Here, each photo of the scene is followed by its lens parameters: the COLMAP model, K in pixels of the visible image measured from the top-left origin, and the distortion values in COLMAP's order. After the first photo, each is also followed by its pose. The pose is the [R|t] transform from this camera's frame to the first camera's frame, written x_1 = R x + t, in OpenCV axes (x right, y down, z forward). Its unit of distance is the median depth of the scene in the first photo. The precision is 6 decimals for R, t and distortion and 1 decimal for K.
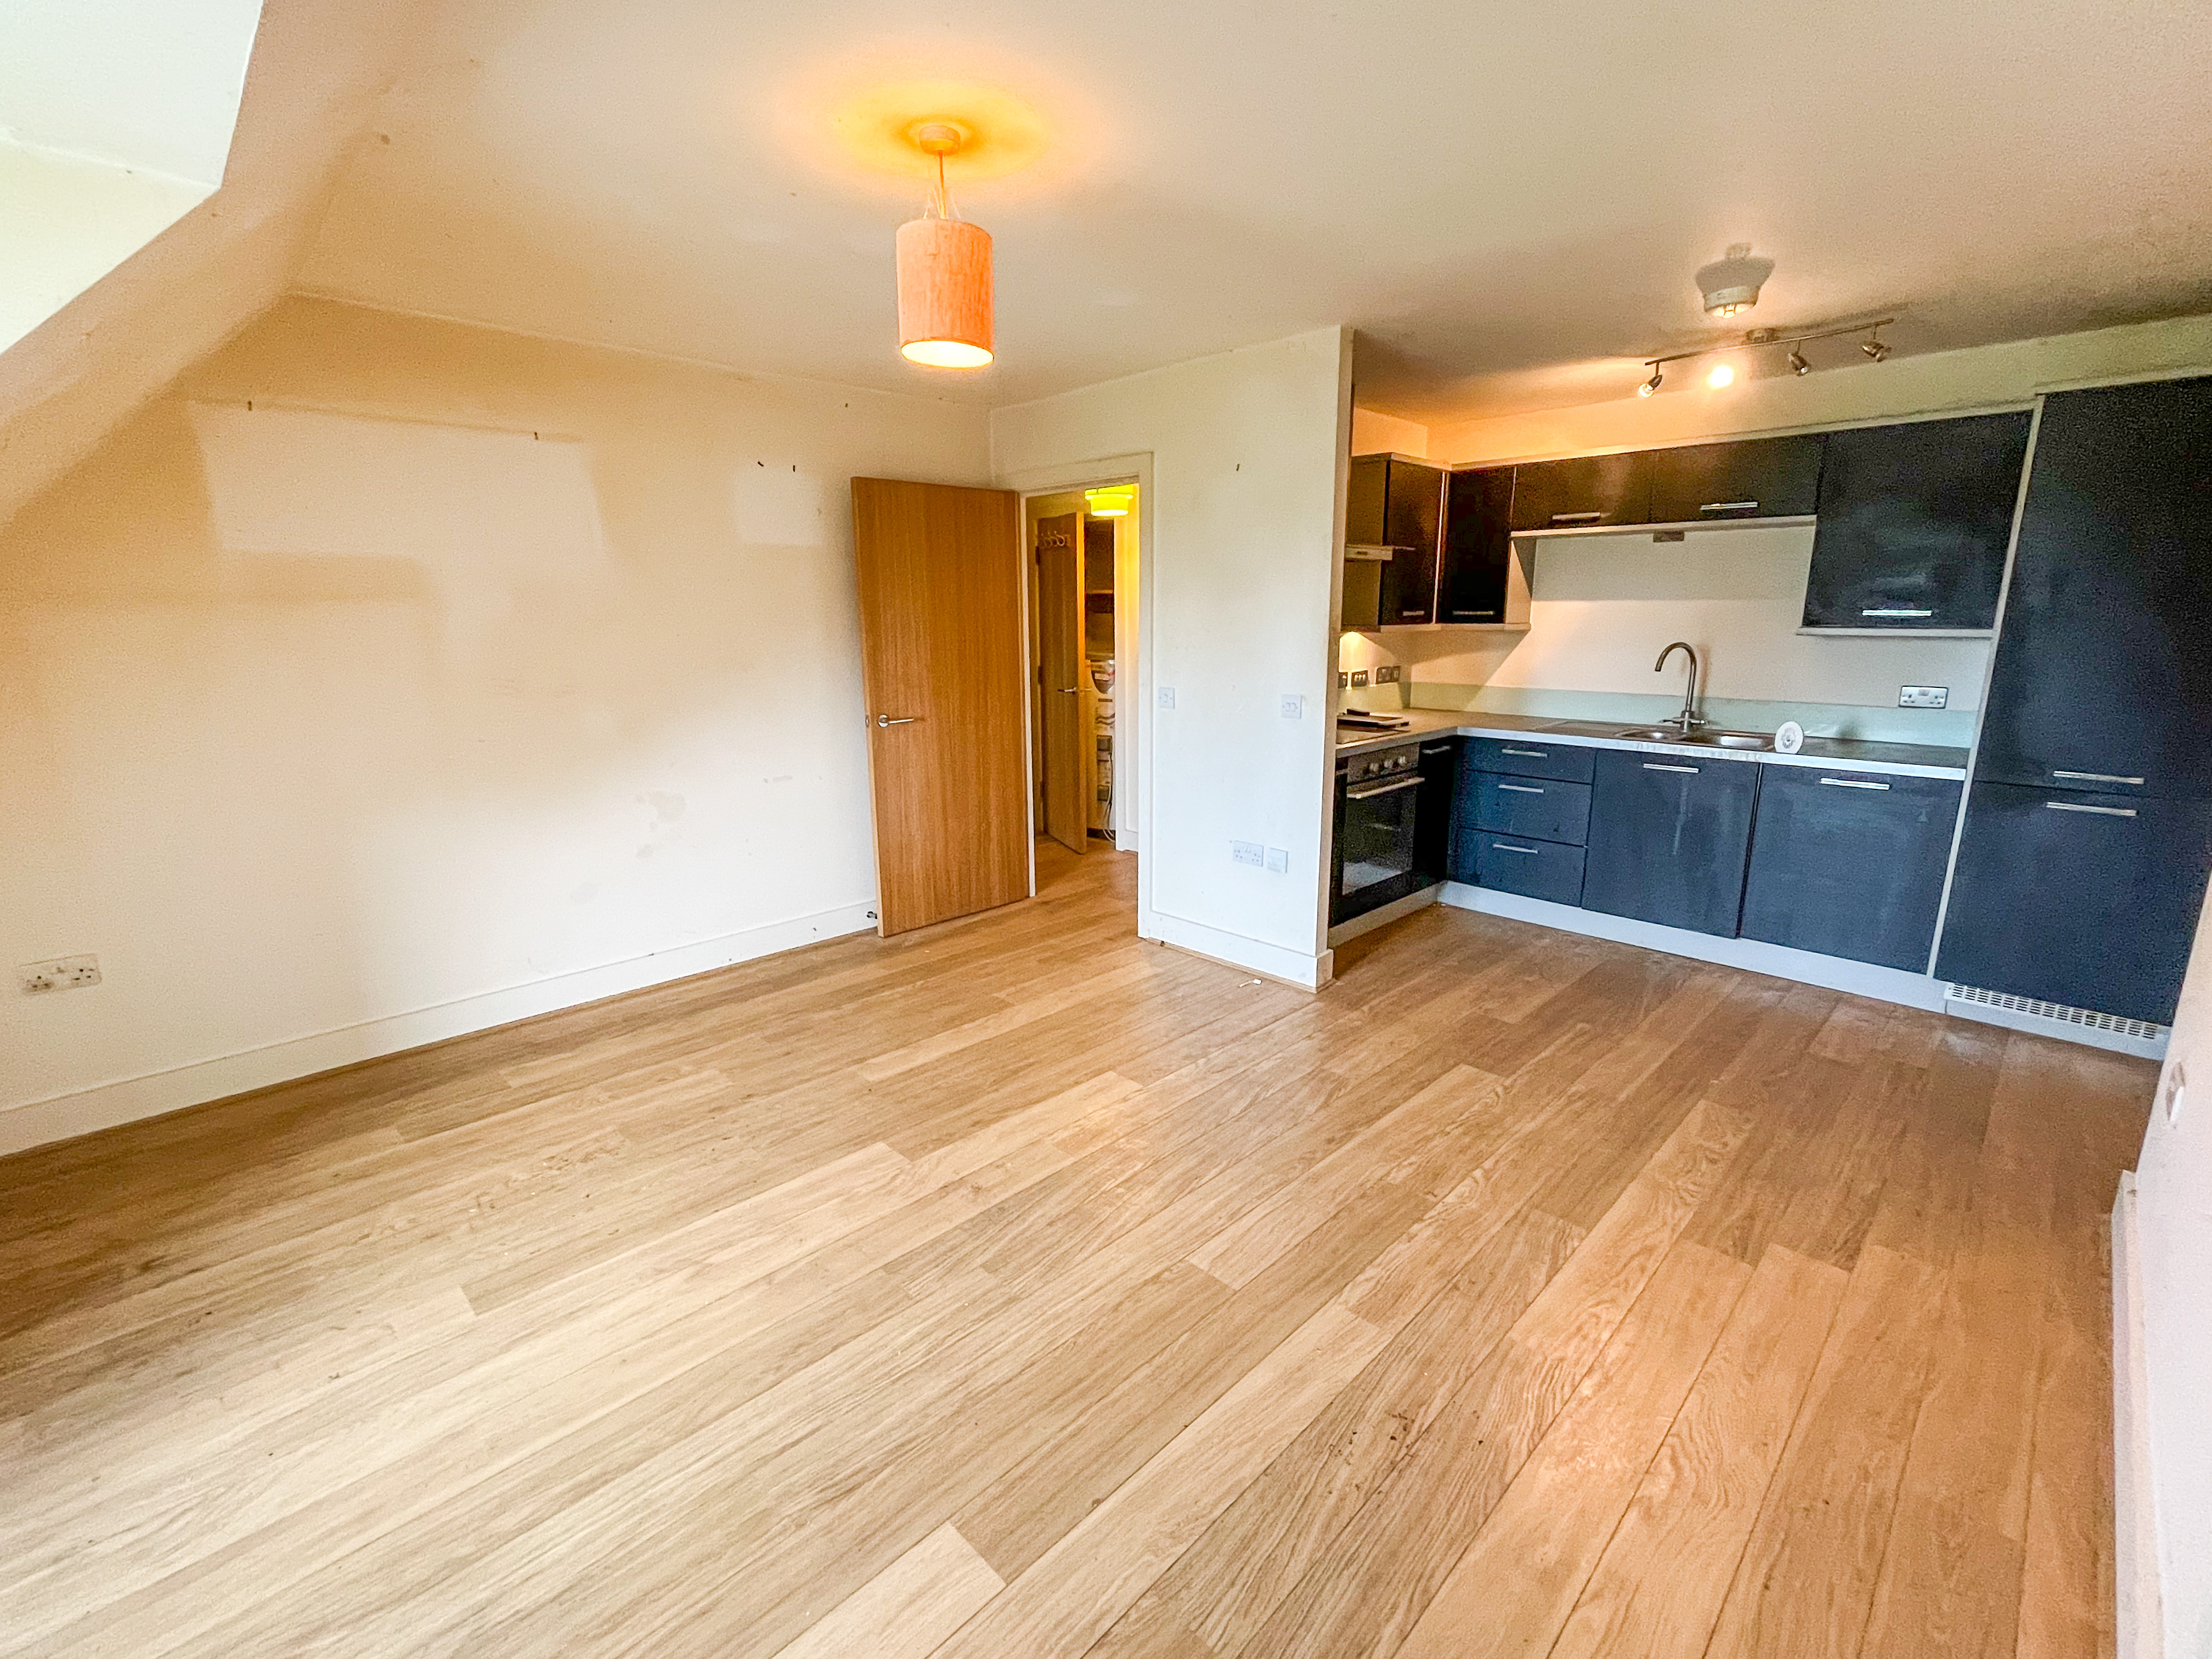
lens RADIAL K [[972.8, 0, 1106.0], [0, 972.8, 829.5], [0, 0, 1]] dist [-0.001947, -0.000767]
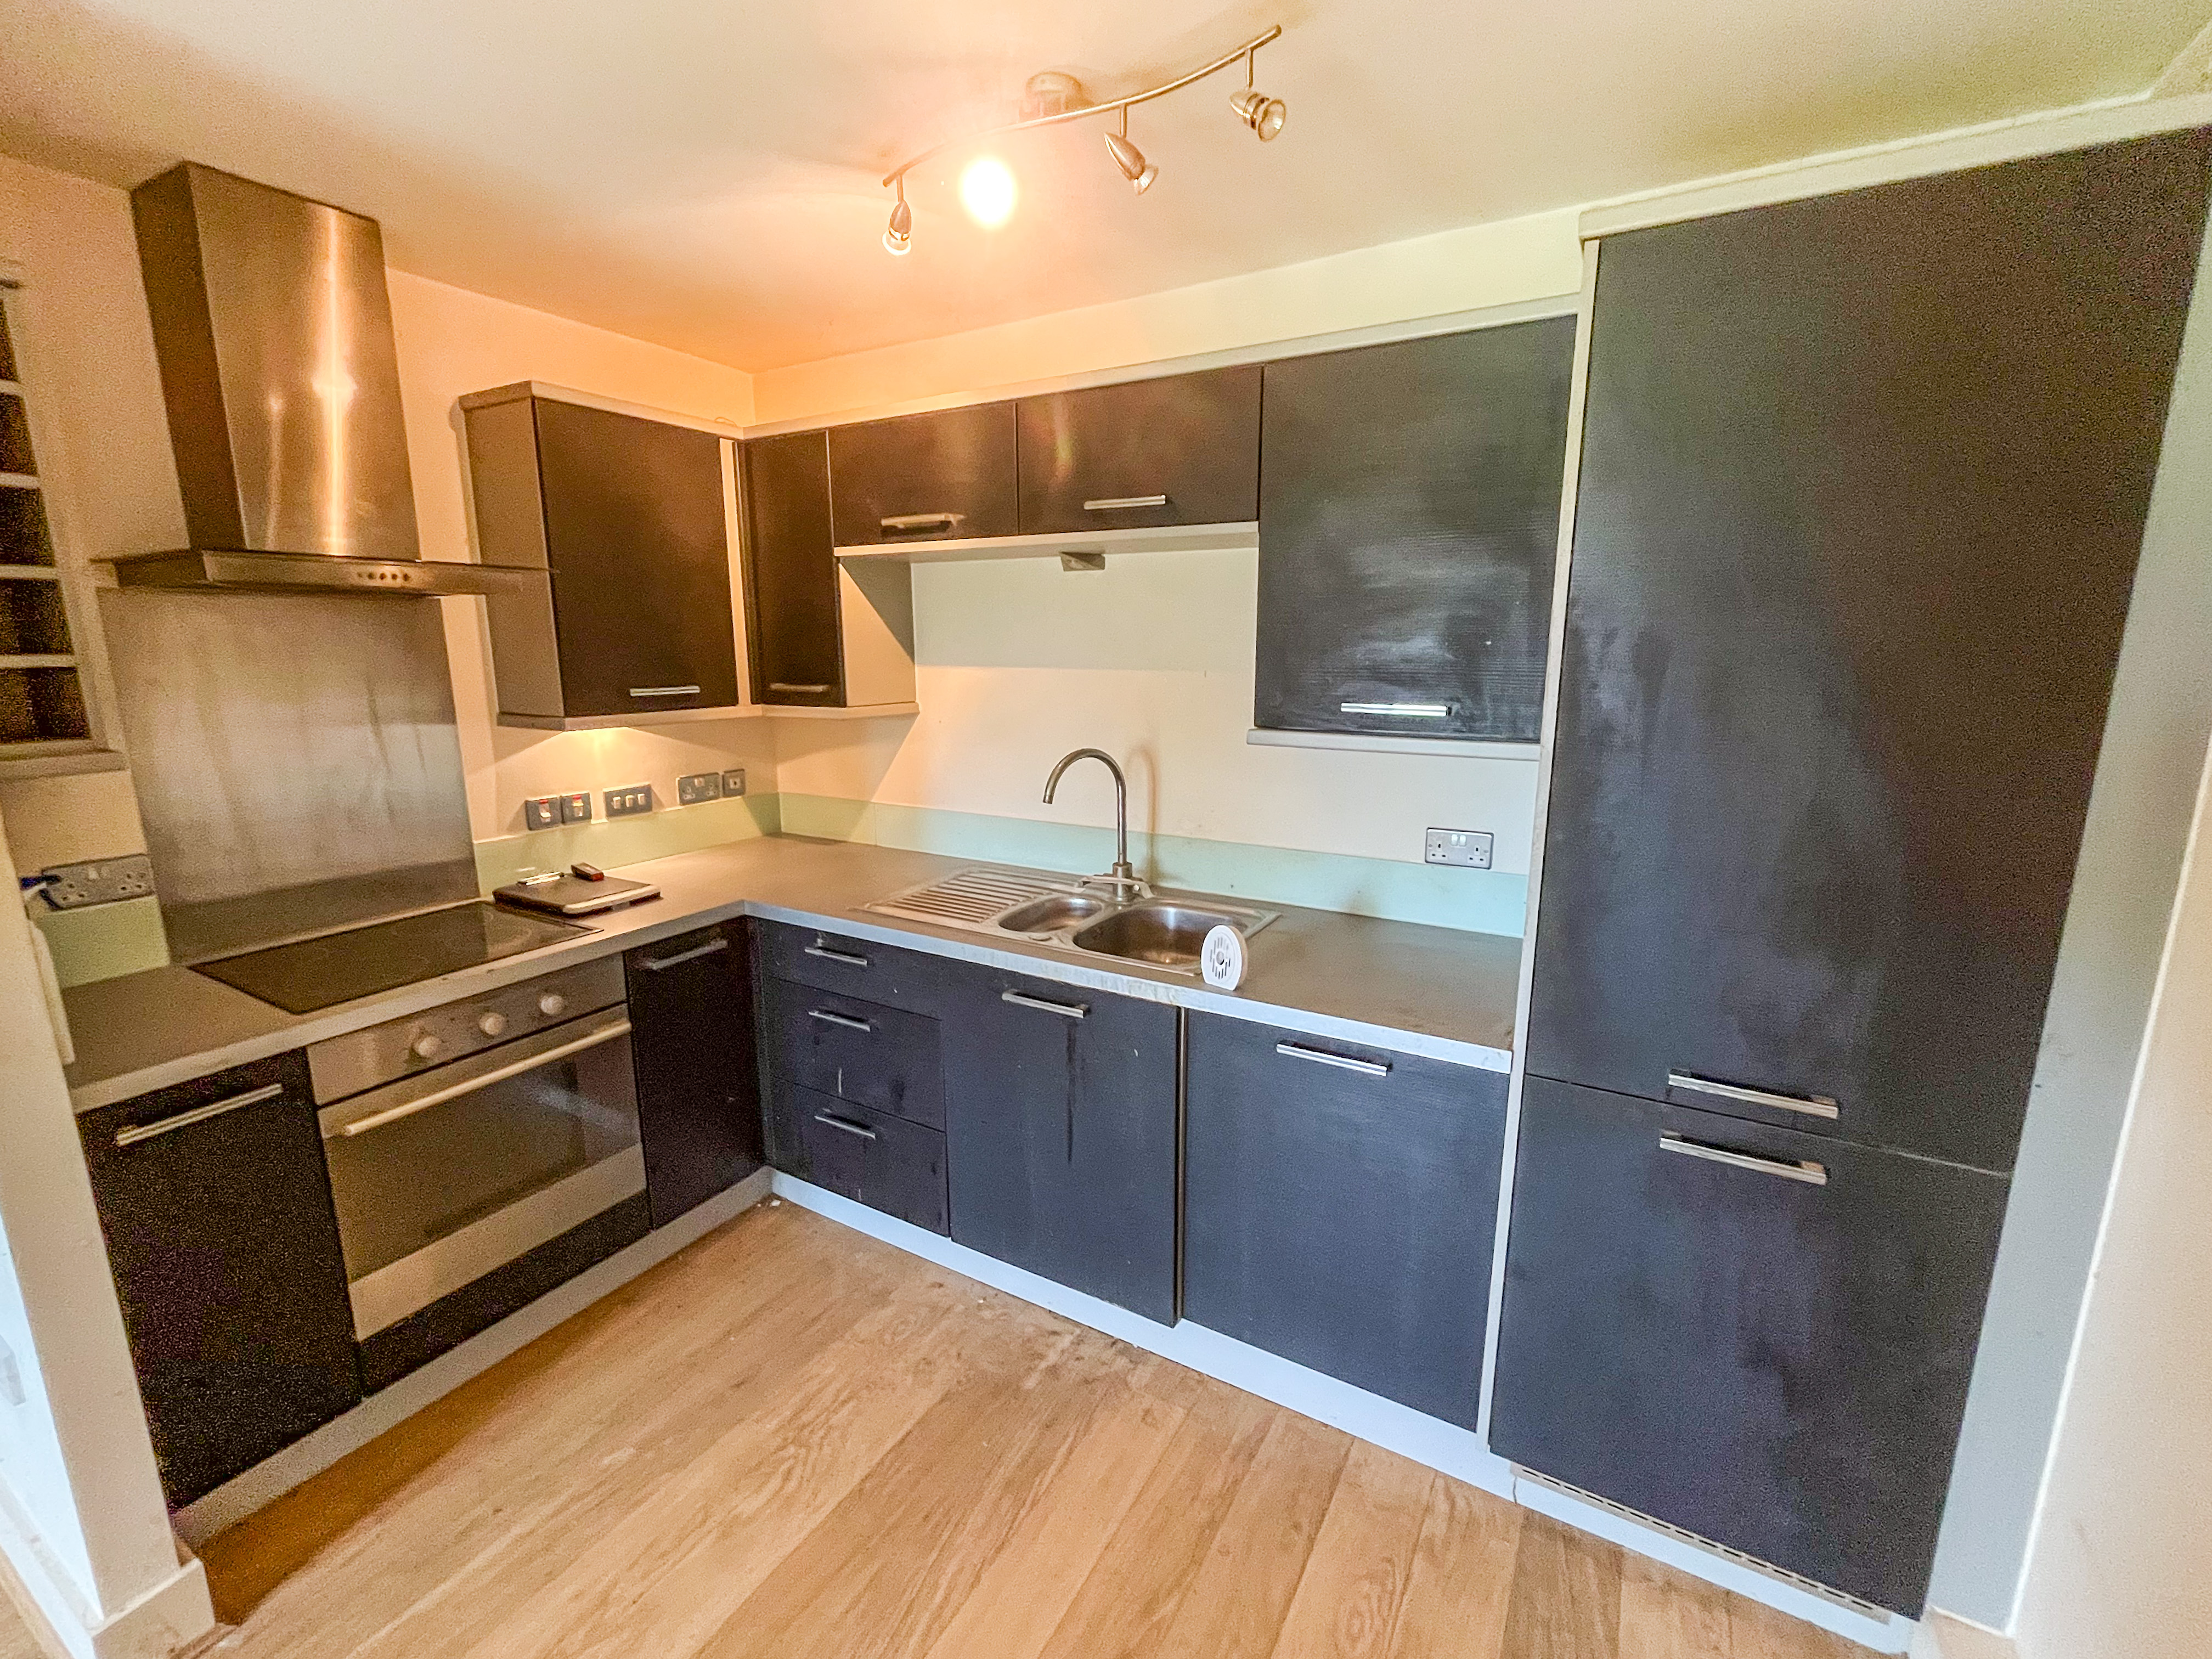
lens RADIAL K [[943.5, 0, 1106.0], [0, 943.5, 829.5], [0, 0, 1]] dist [-0.001246, -0.000525]
pose [[0.966109, -0.046632, 0.253886, 0.544340], [0.052581, 0.998477, -0.016692, -0.161306], [-0.252721, 0.029476, 0.967090, 0.561975]]
